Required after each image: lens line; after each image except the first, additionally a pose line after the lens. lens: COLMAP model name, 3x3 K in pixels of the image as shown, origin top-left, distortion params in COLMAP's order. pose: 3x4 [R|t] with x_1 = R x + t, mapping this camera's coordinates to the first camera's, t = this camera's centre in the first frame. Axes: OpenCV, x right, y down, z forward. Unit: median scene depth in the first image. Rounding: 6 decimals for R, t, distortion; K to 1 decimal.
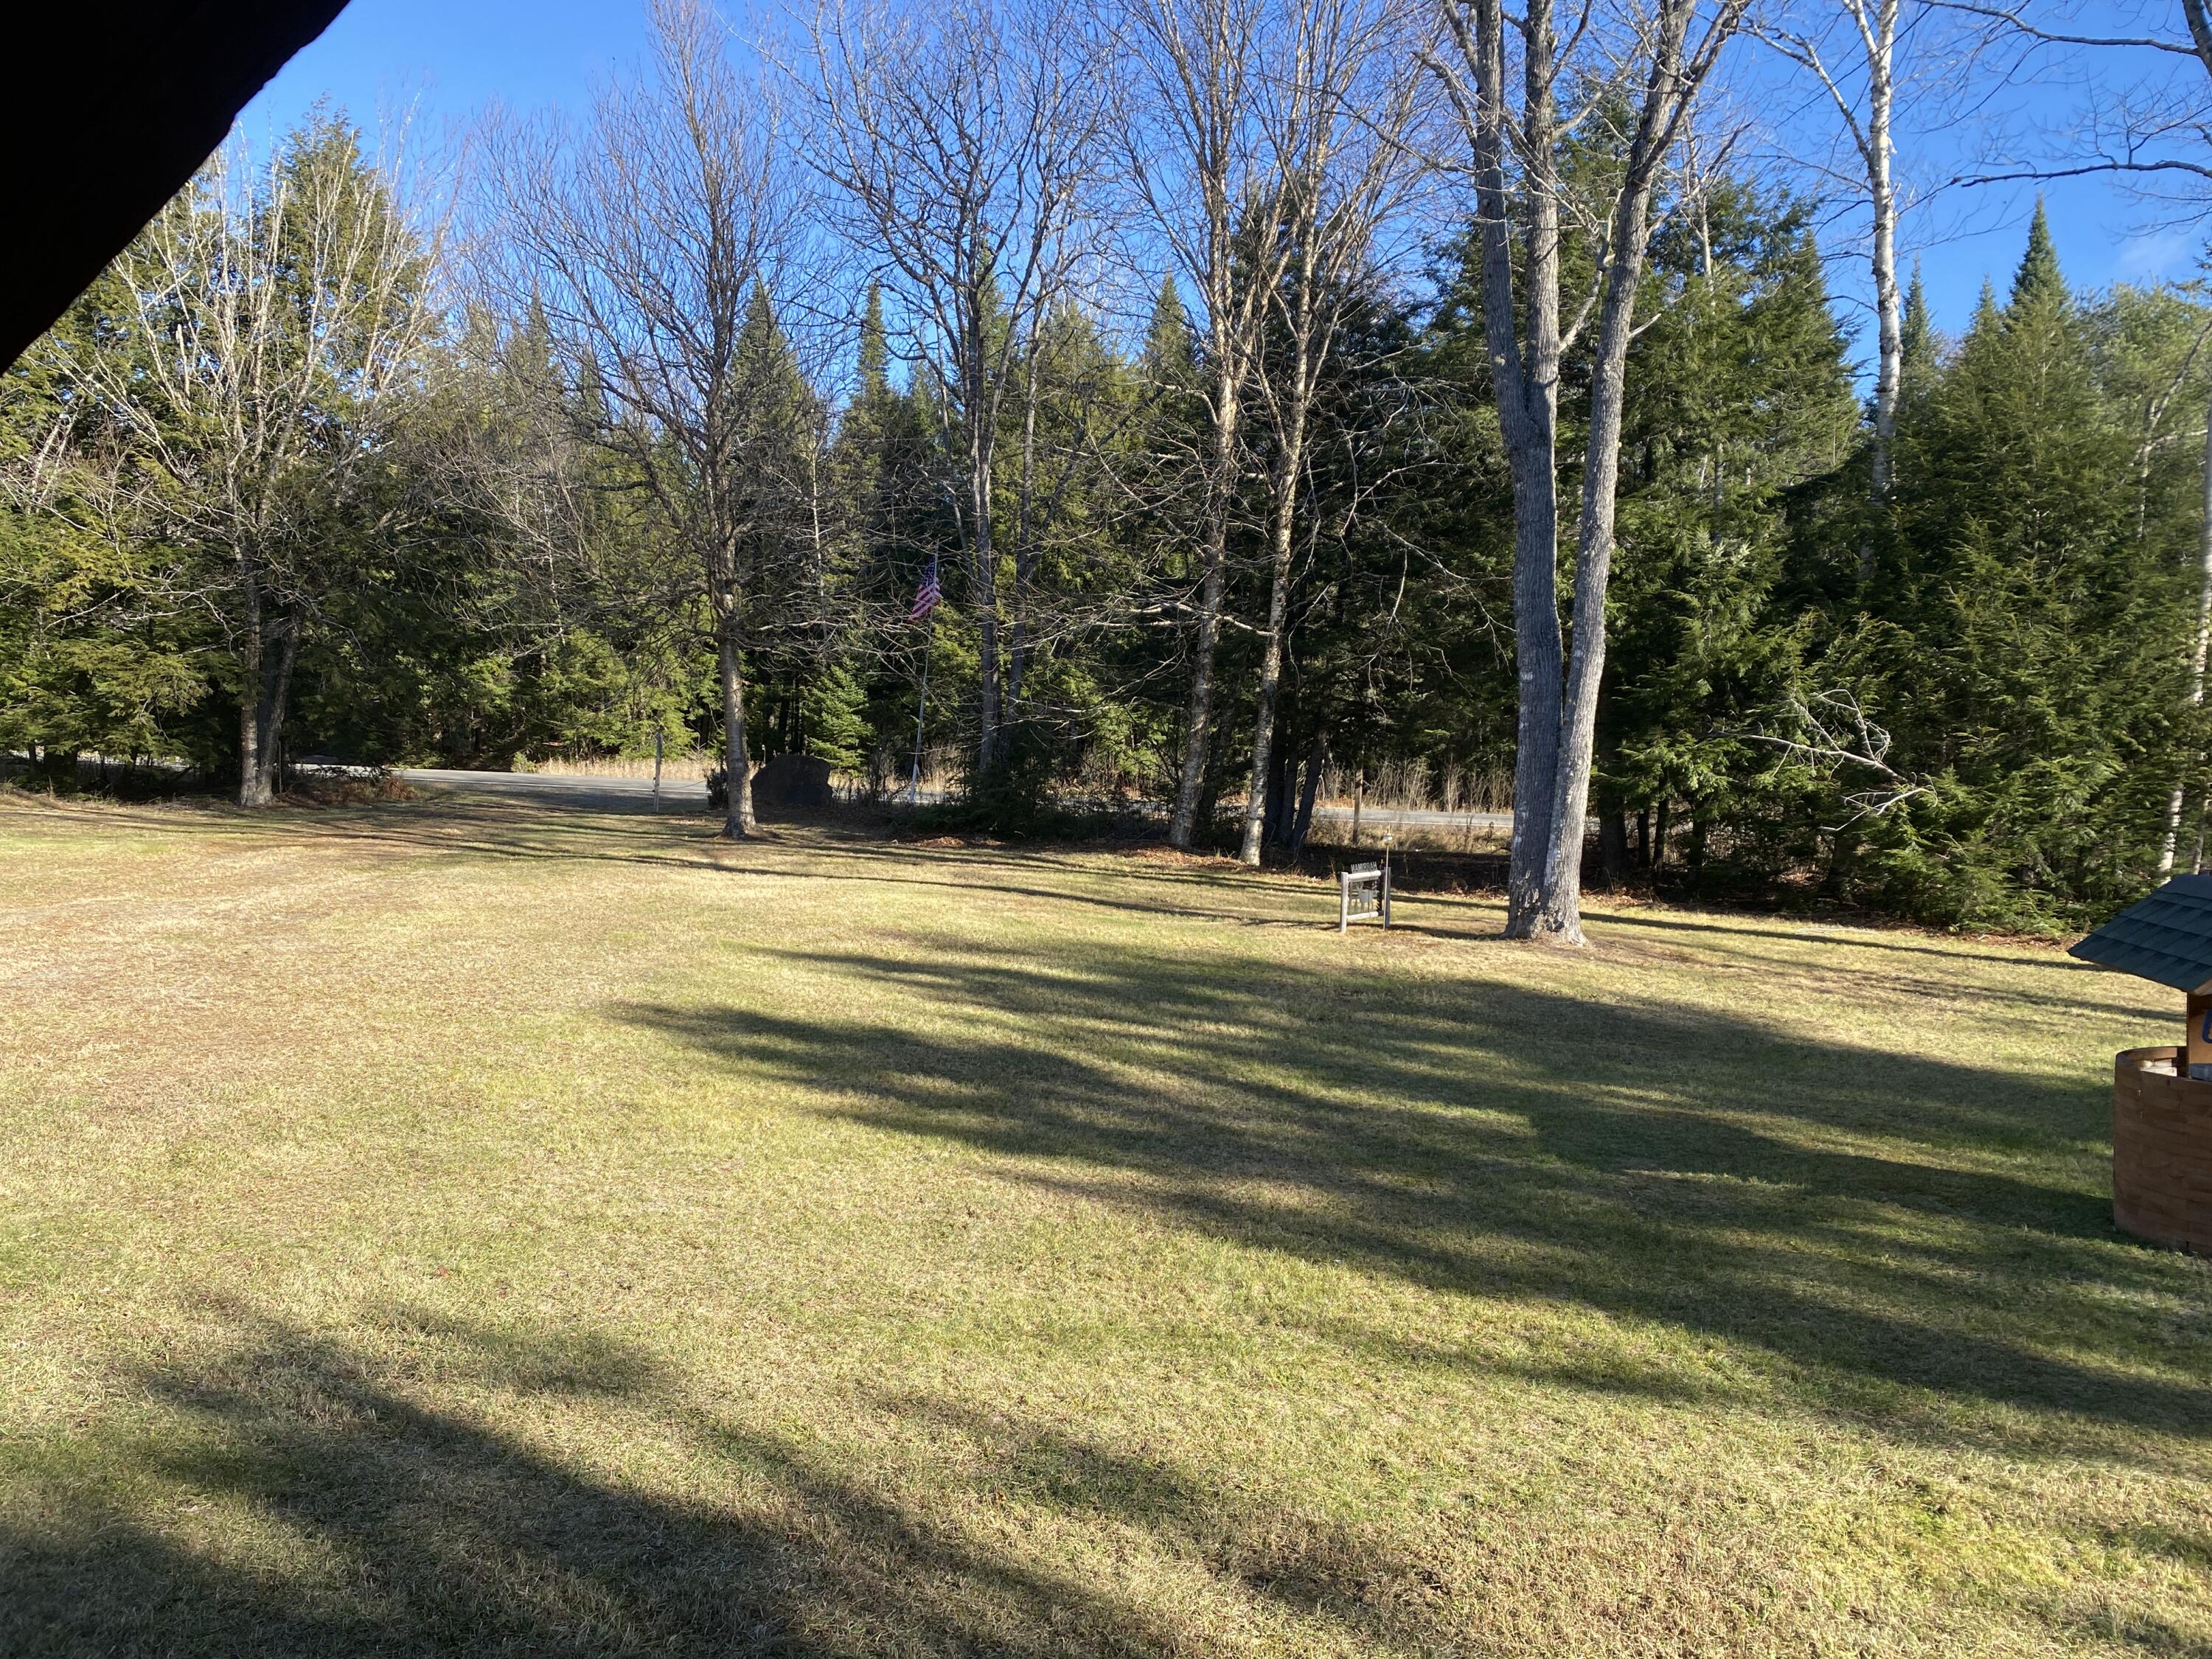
lens RADIAL K [[1685.0, 0, 1145.6], [0, 1685.0, 801.1], [0, 0, 1]] dist [0.049873, -0.058464]
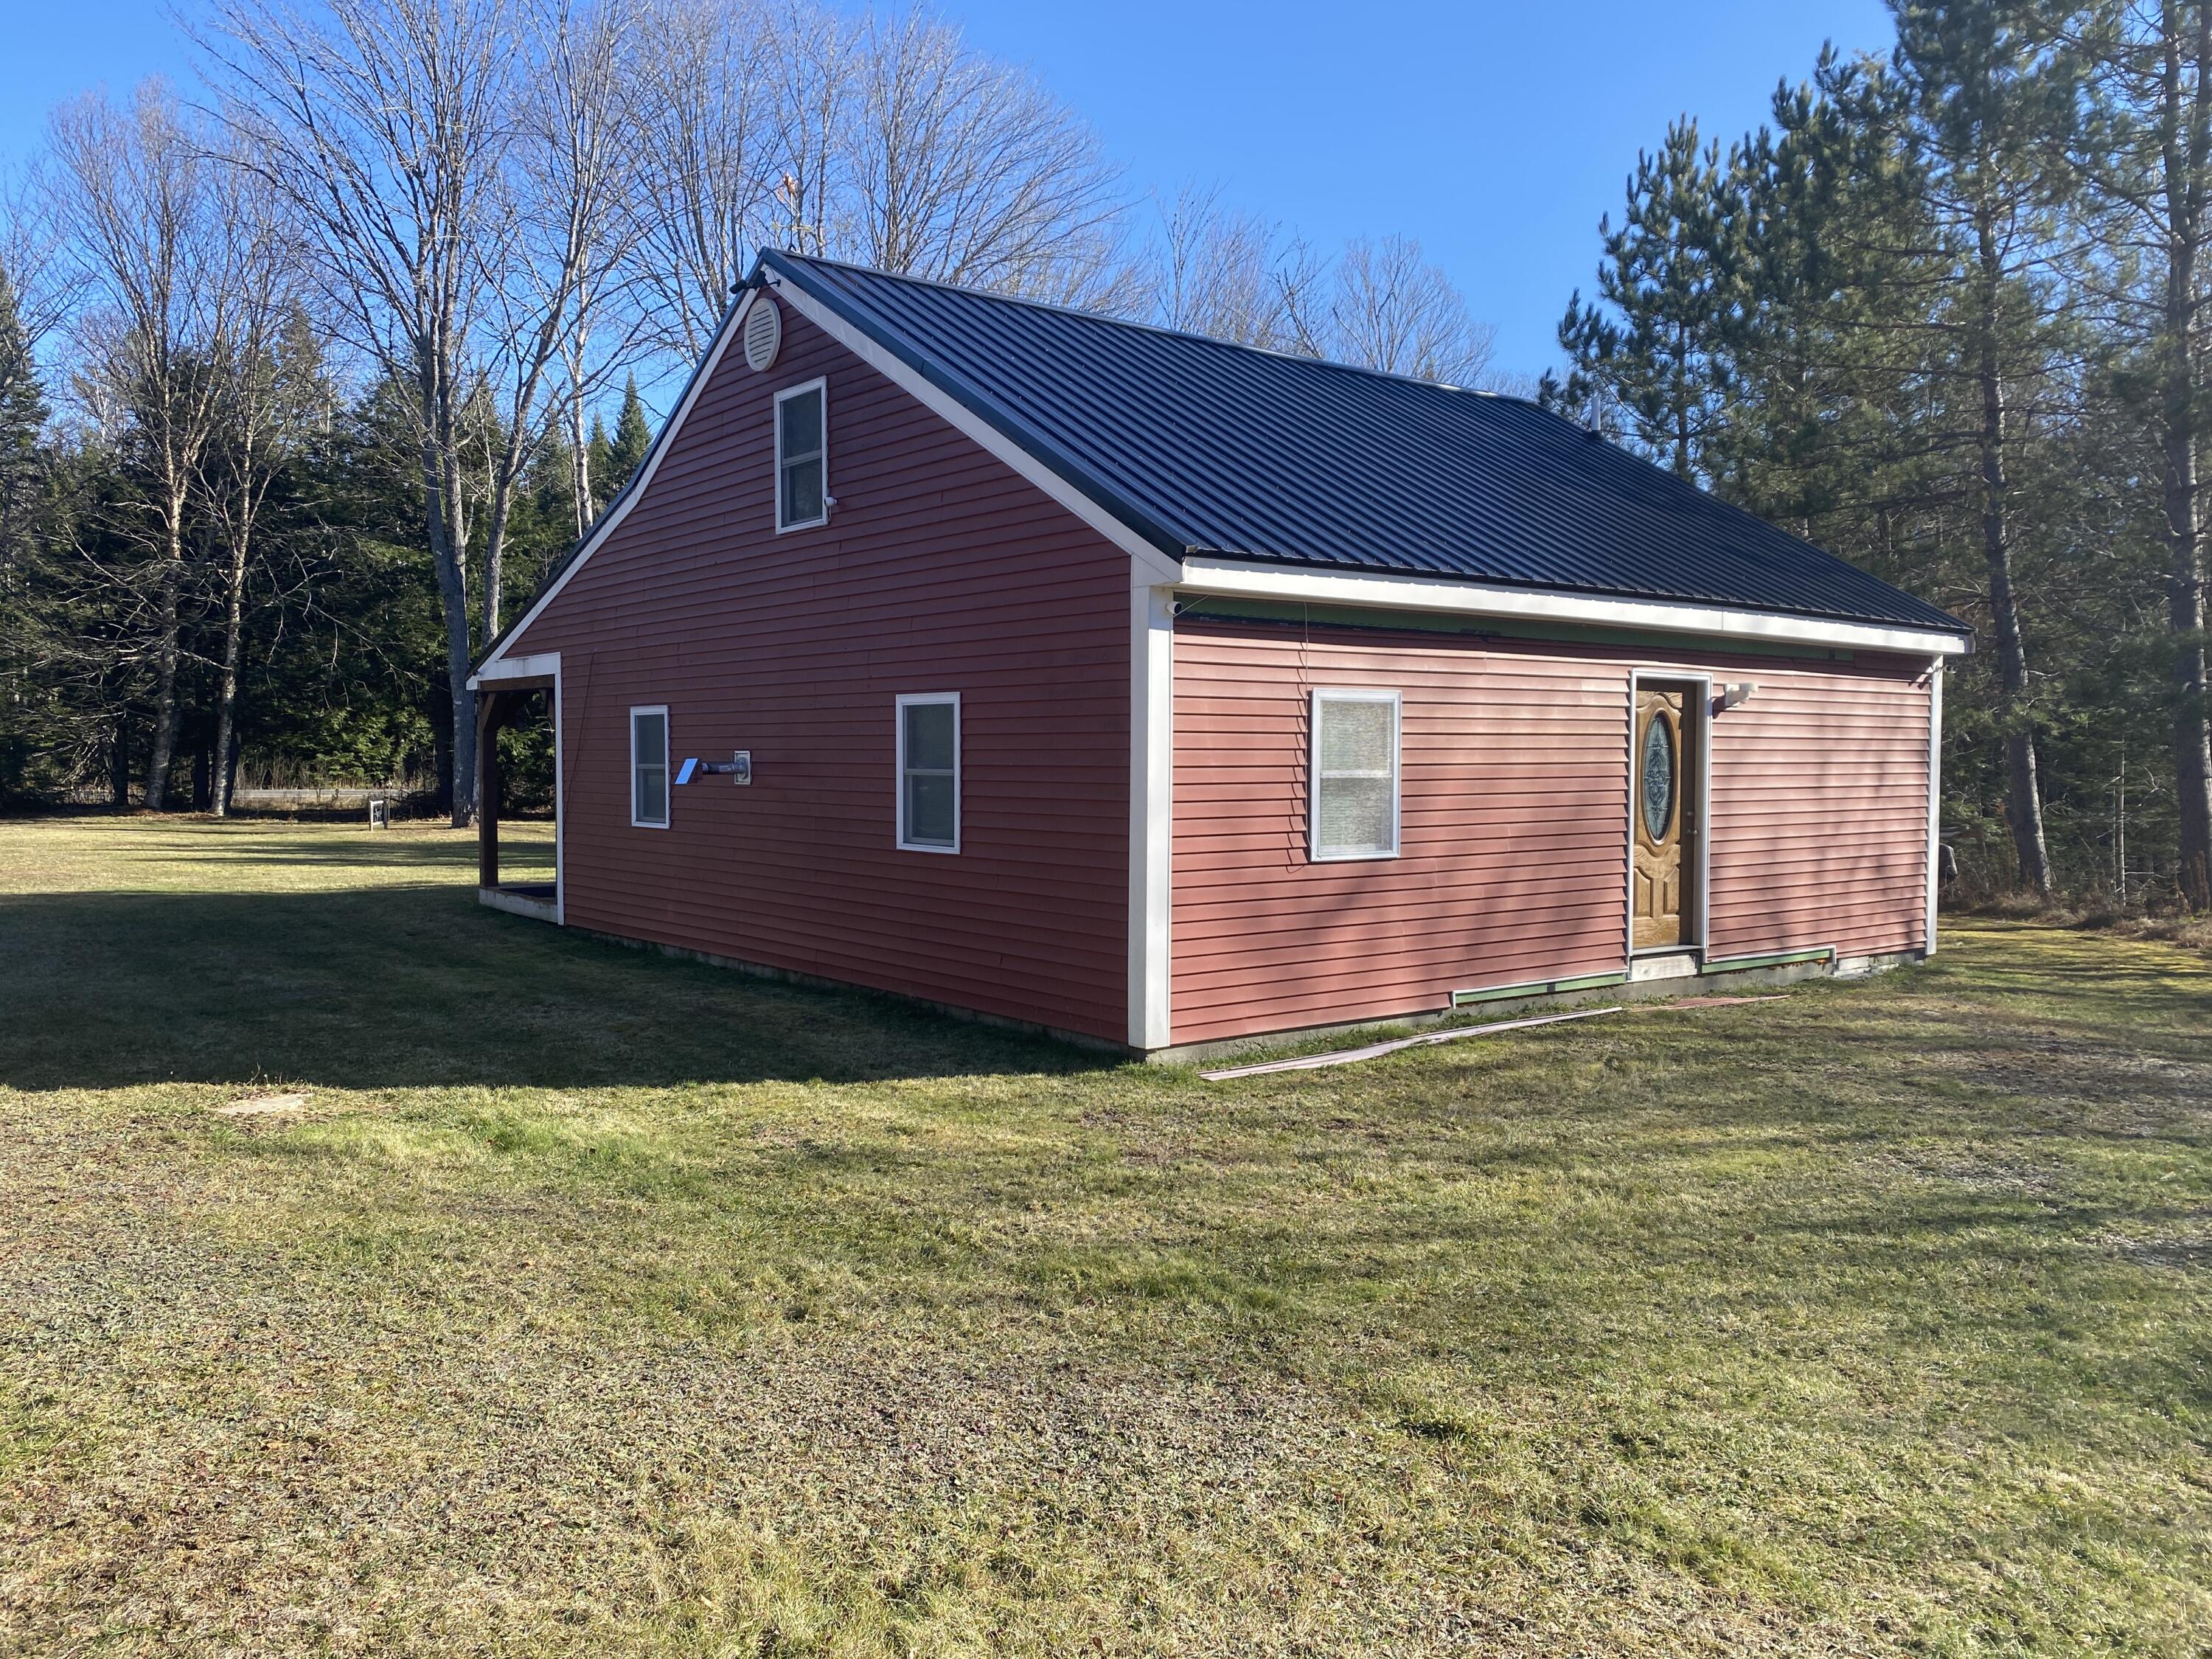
lens RADIAL K [[1685.0, 0, 1091.2], [0, 1685.0, 816.5], [0, 0, 1]] dist [0.049873, -0.058464]
pose [[0.728473, -0.045479, 0.683564, -0.449625], [0.037571, 0.998945, 0.026423, 0.029057], [-0.684044, 0.006433, 0.729412, -0.749723]]
